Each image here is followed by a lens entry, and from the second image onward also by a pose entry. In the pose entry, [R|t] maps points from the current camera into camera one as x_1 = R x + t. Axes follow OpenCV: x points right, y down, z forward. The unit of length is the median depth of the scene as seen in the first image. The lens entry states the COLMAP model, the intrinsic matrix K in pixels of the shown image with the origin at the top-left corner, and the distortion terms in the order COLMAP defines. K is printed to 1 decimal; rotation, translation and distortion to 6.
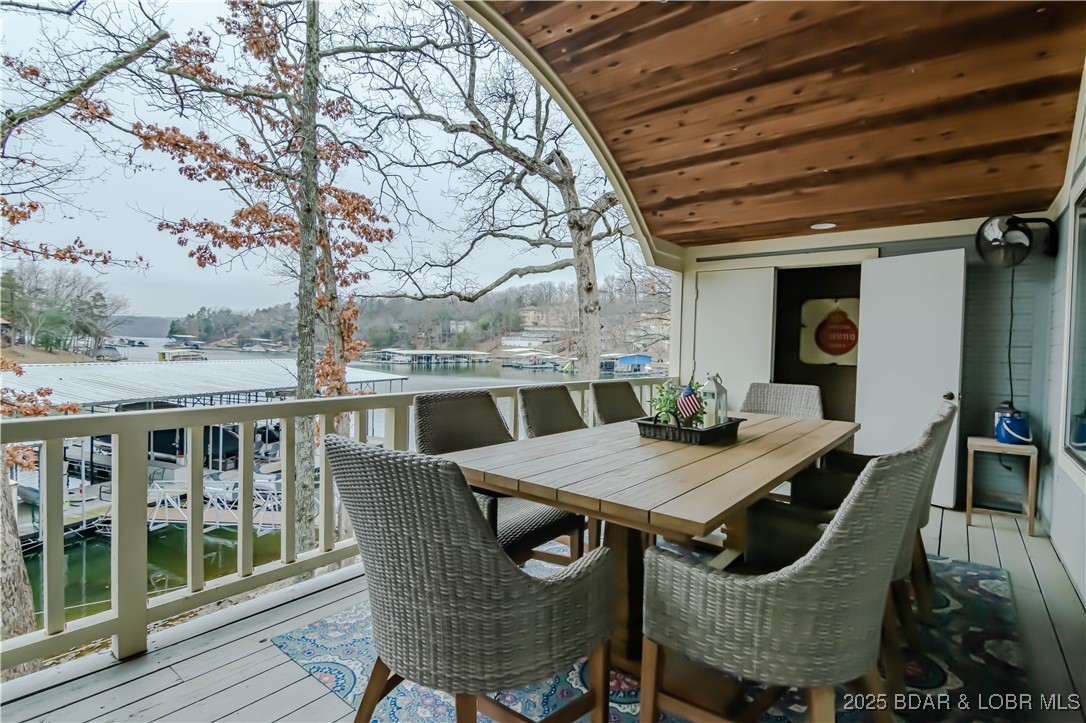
lens RADIAL K [[522.8, 0, 539.9], [0, 522.8, 357.0], [0, 0, 1]] dist [-0.003830, -0.007097]
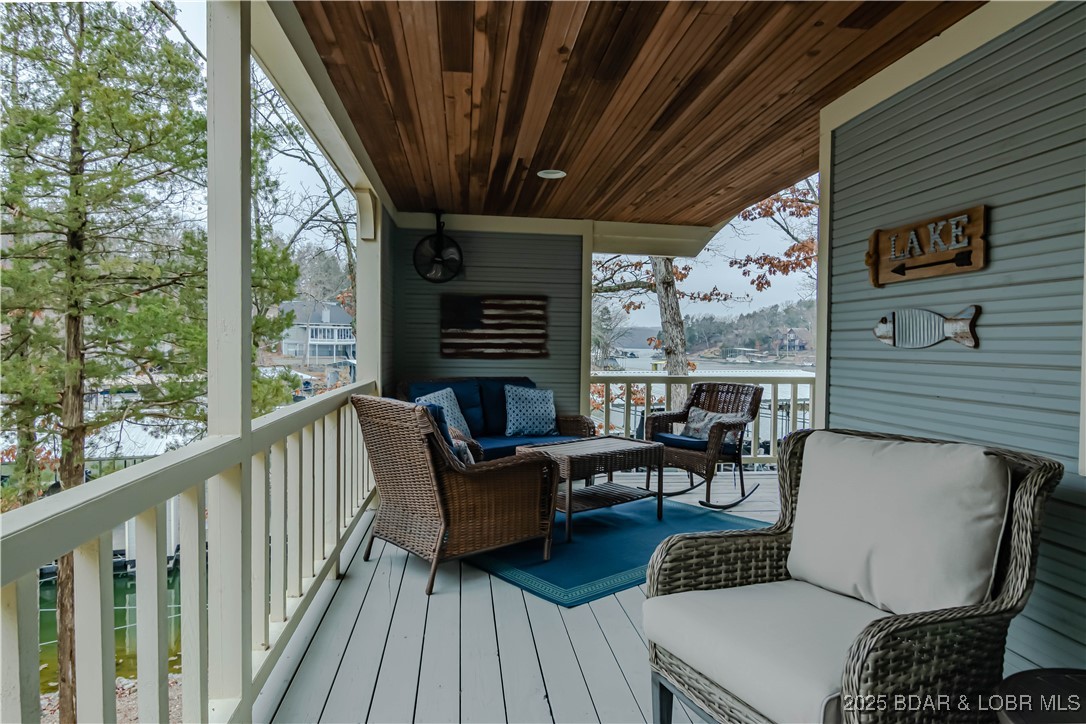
lens RADIAL K [[677.8, 0, 538.4], [0, 677.8, 361.3], [0, 0, 1]] dist [-0.003716, -0.001860]
pose [[0.714297, -0.001525, -0.699841, 0.078807], [-0.008193, 0.999911, -0.010542, 0.012086], [0.699795, 0.013264, 0.714220, -0.380829]]
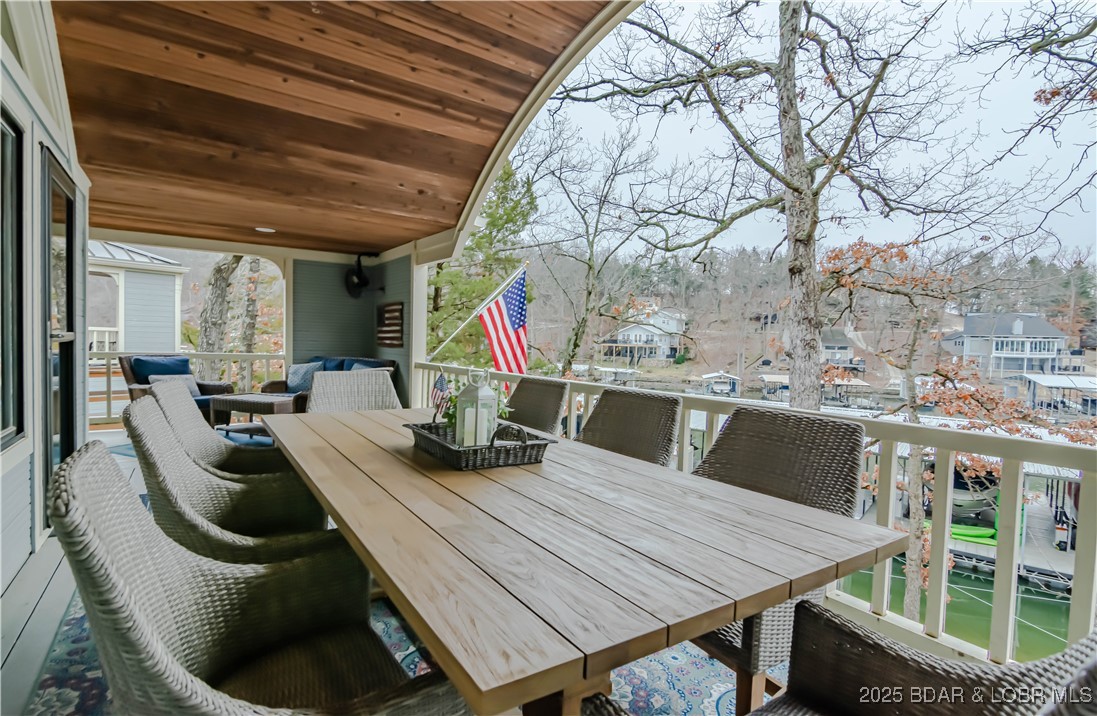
lens RADIAL K [[543.4, 0, 536.2], [0, 543.4, 362.2], [0, 0, 1]] dist [-0.001809, -0.000342]
pose [[-0.314146, -0.000217, -0.949375, 0.212129], [-0.057653, 0.998159, 0.018849, 0.001247], [0.947623, 0.060656, -0.313580, 0.280969]]
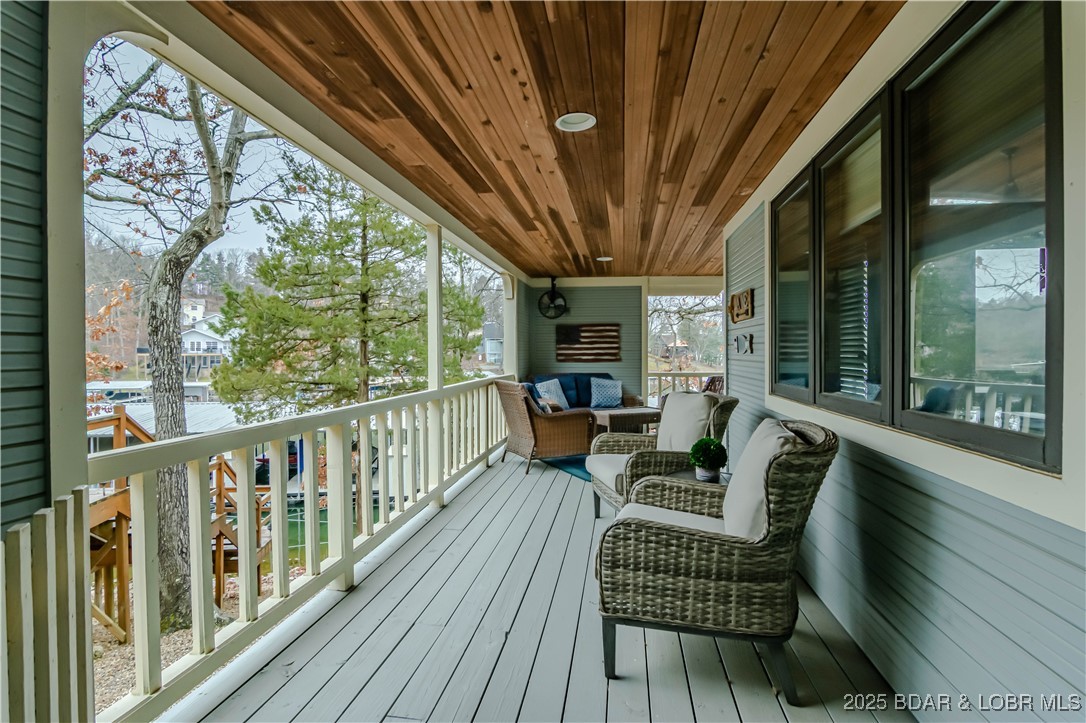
lens RADIAL K [[547.7, 0, 532.0], [0, 547.7, 358.9], [0, 0, 1]] dist [0.002202, 0.000208]
pose [[0.493141, -0.018133, -0.869760, 0.257190], [-0.002568, 0.999748, -0.022299, 0.016287], [0.869946, 0.013230, 0.492970, -0.439274]]
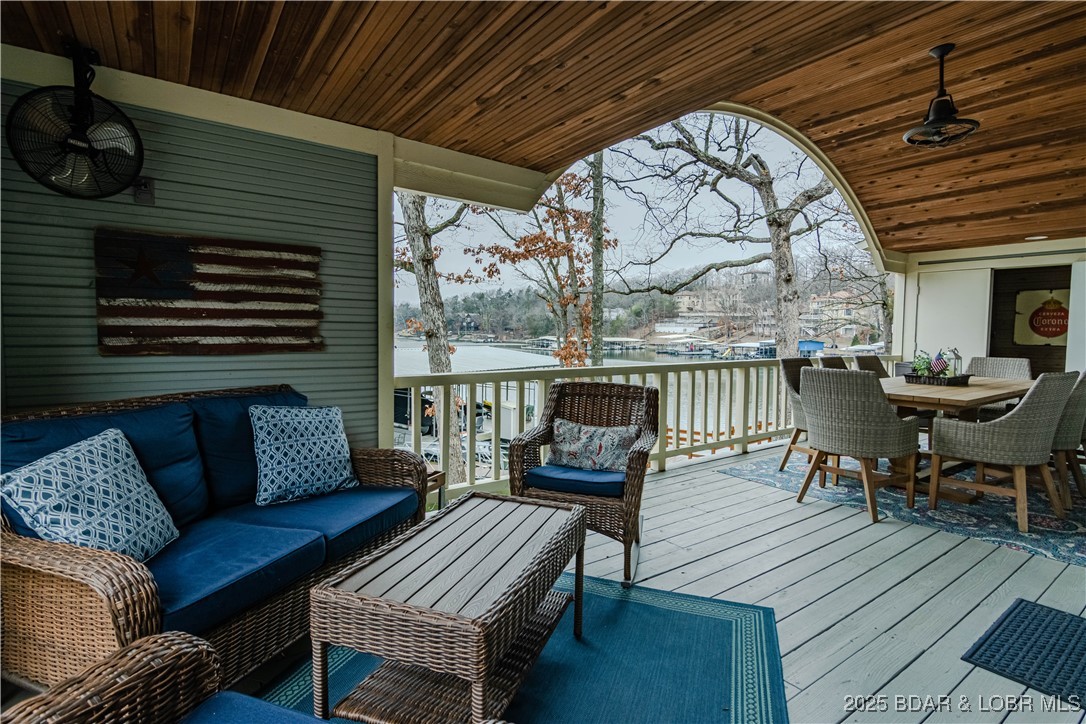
lens RADIAL K [[530.1, 0, 537.8], [0, 530.1, 357.4], [0, 0, 1]] dist [-0.000626, -0.007530]
pose [[0.962019, -0.001068, -0.272981, -0.107710], [0.007870, 0.999685, 0.023820, 0.002363], [0.272870, -0.025064, 0.961724, -0.222269]]
